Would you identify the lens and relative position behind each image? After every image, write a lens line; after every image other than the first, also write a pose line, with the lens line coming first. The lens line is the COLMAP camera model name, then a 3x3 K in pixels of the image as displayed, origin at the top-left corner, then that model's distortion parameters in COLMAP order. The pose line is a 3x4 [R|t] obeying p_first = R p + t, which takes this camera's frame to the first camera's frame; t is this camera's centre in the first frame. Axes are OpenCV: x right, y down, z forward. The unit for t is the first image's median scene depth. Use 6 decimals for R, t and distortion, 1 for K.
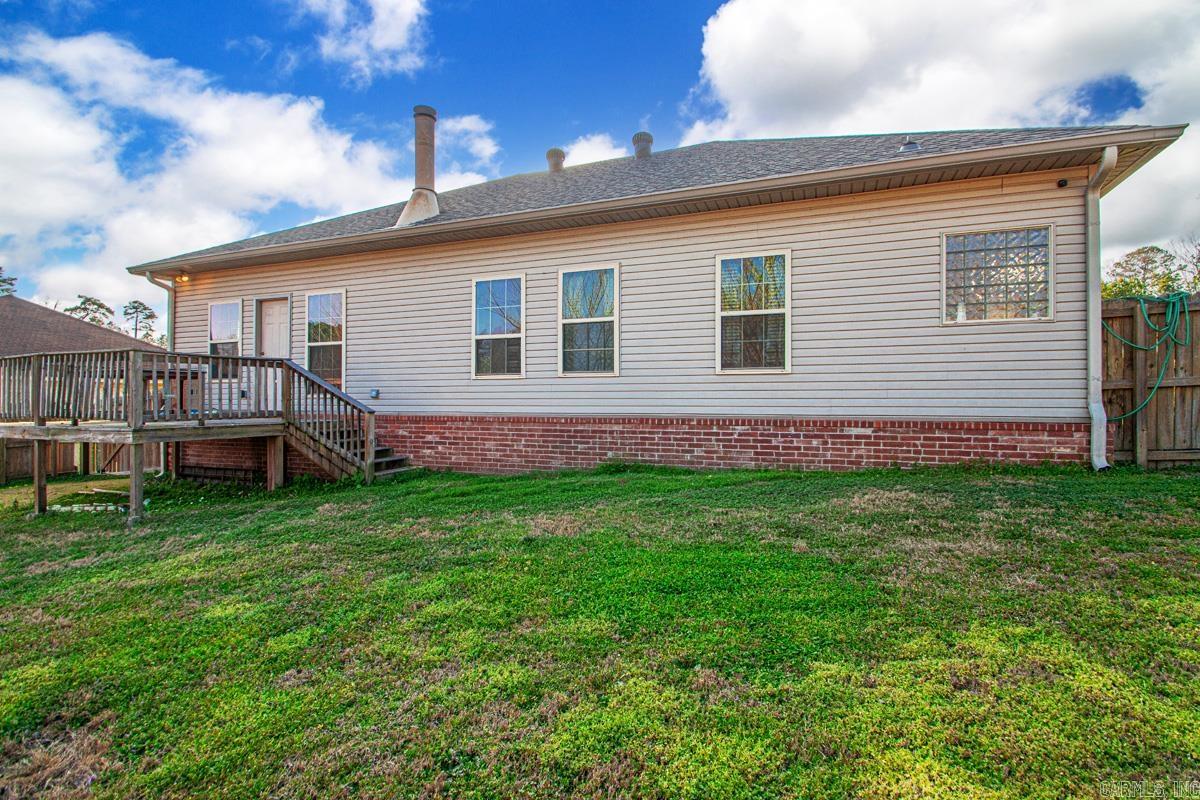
lens RADIAL K [[559.3, 0, 609.8], [0, 559.3, 399.6], [0, 0, 1]] dist [0.014904, -0.013902]
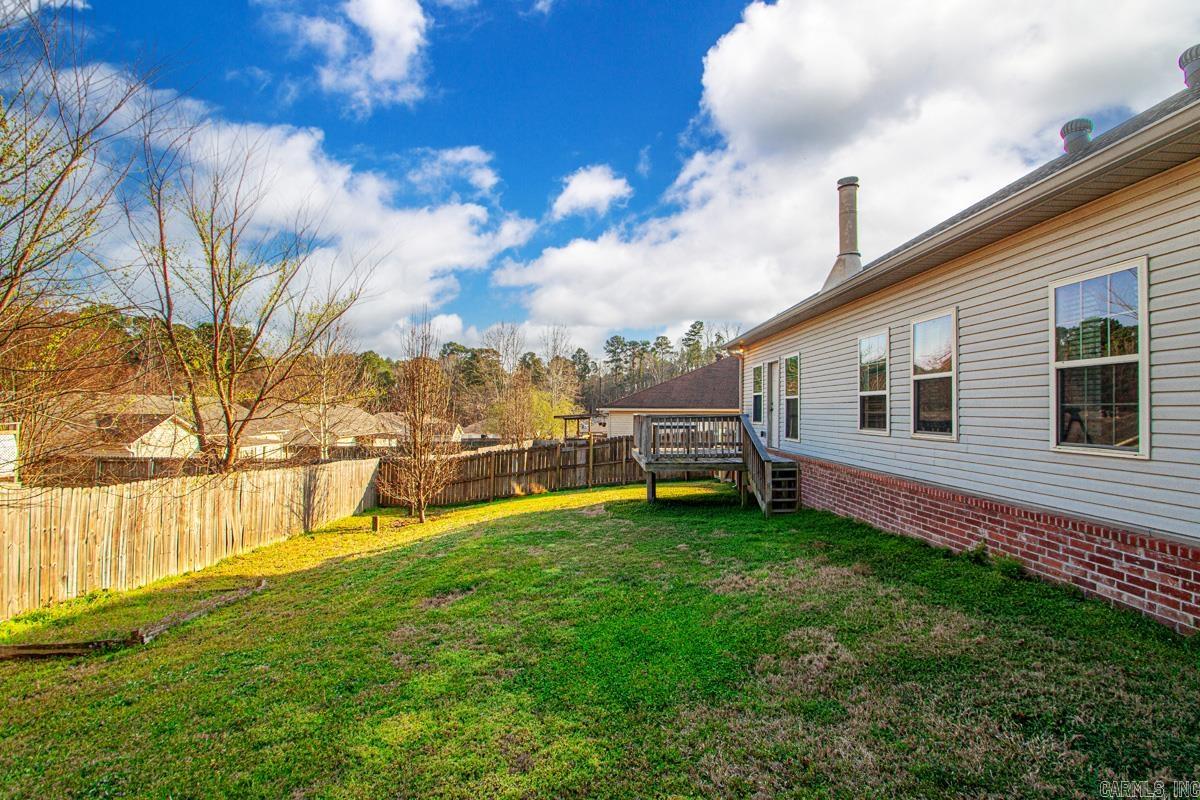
lens RADIAL K [[559.3, 0, 609.8], [0, 559.3, 399.6], [0, 0, 1]] dist [0.014904, -0.013902]
pose [[0.403684, -0.018583, -0.914710, 0.643562], [-0.006073, 0.999717, -0.022990, -0.094200], [0.914878, 0.014836, 0.403457, 0.213891]]
